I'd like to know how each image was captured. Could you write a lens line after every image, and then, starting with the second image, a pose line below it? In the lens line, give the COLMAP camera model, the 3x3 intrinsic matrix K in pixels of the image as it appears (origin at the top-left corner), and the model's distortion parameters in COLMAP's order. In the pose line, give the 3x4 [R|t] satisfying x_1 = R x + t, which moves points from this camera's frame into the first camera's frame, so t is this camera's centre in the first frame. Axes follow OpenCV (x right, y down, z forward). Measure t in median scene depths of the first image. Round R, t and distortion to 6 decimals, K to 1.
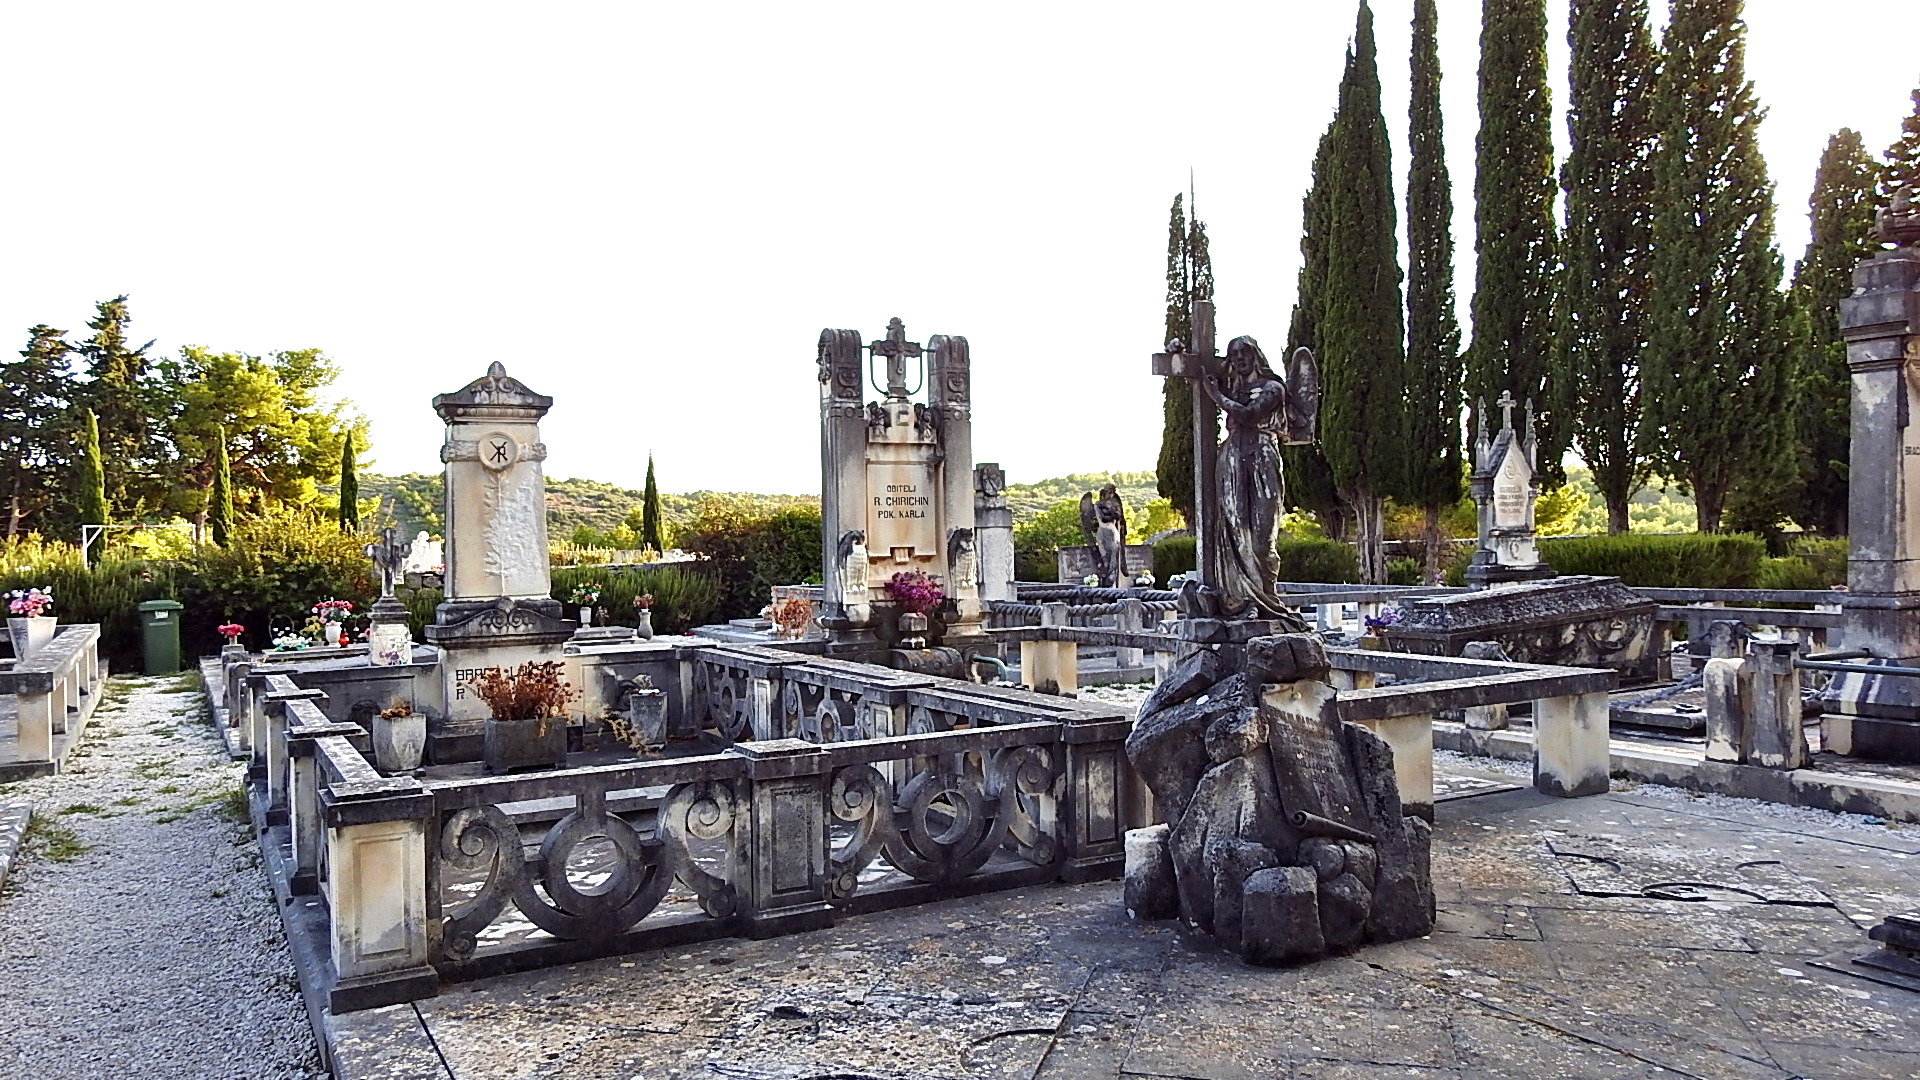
lens RADIAL K [[1377.5, 0, 960.0], [0, 1377.5, 540.0], [0, 0, 1]] dist [0.003070, 0.001369]
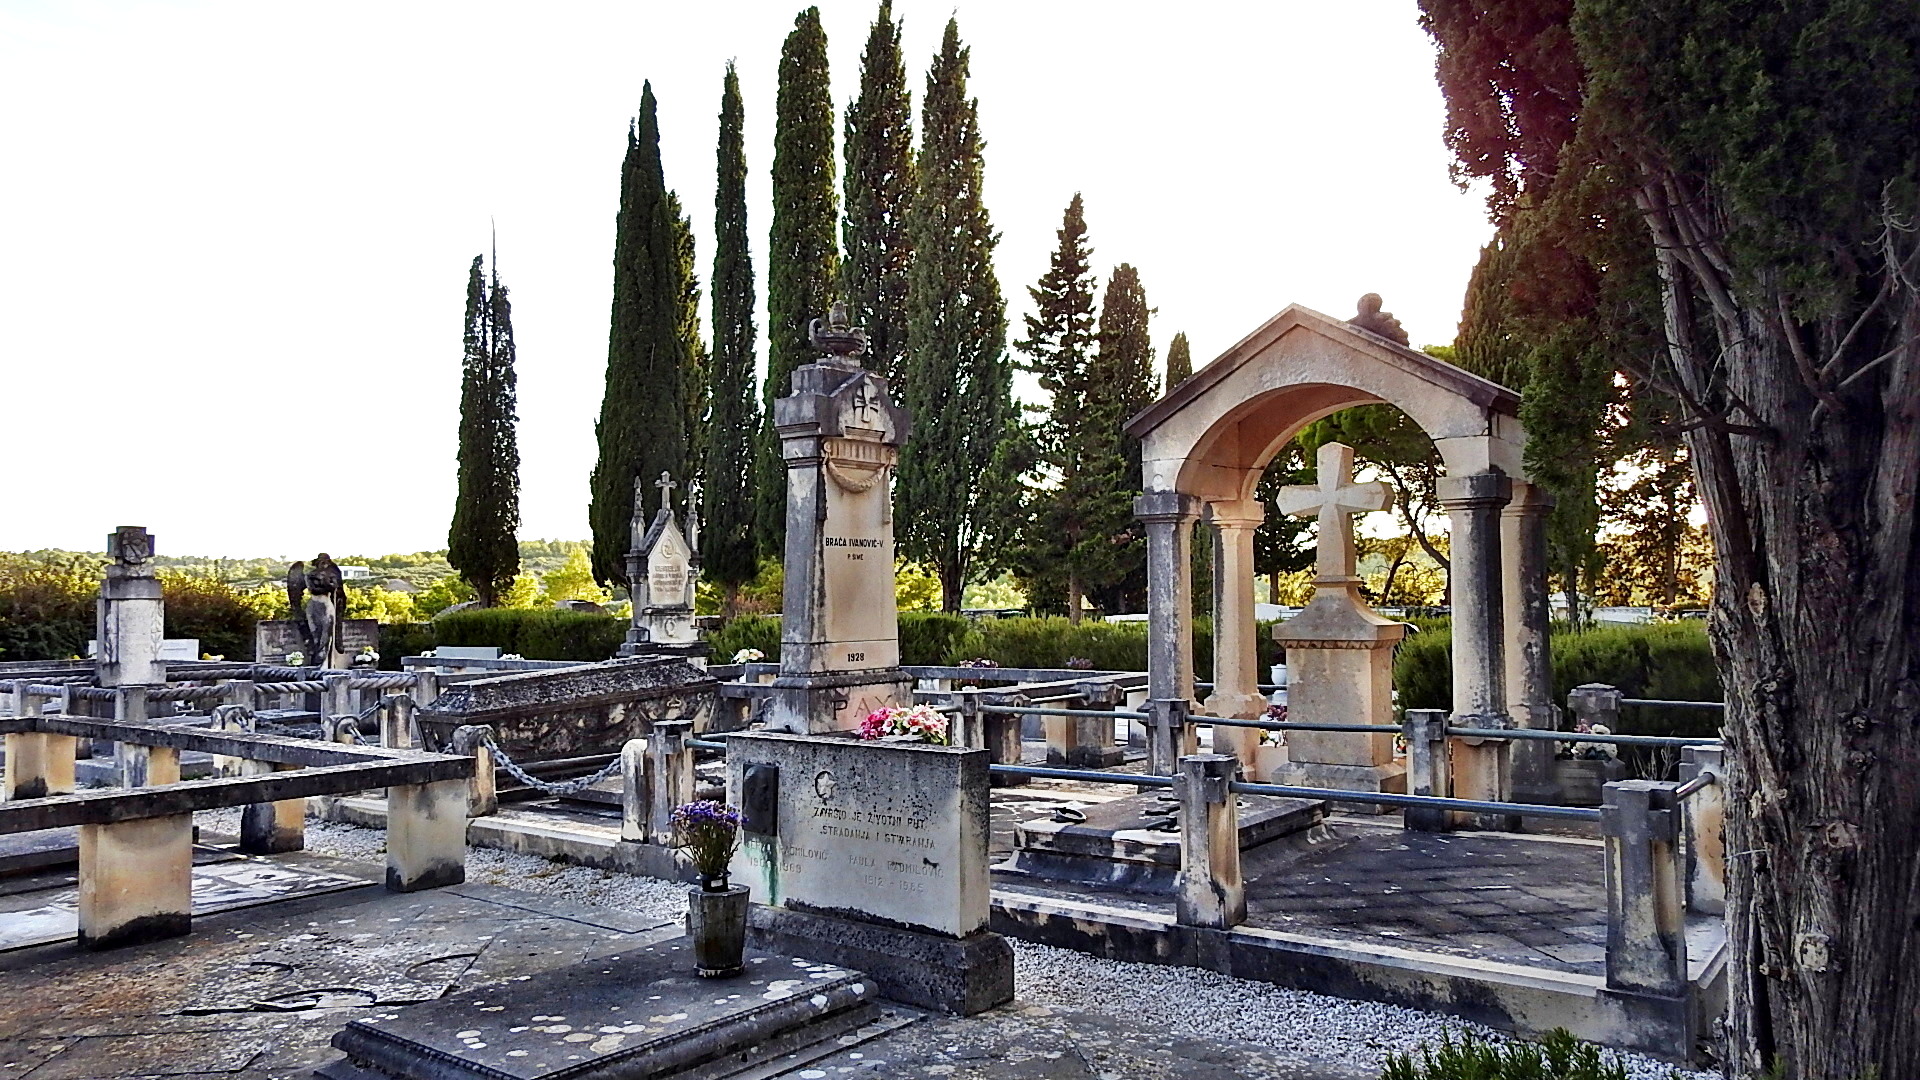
lens RADIAL K [[1372.0, 0, 960.4], [0, 1372.0, 545.6], [0, 0, 1]] dist [0.000481, -0.002488]
pose [[0.924590, 0.026051, 0.380071, 0.271036], [-0.007888, 0.998754, -0.049270, -0.006748], [-0.380881, 0.042557, 0.923644, -0.026729]]
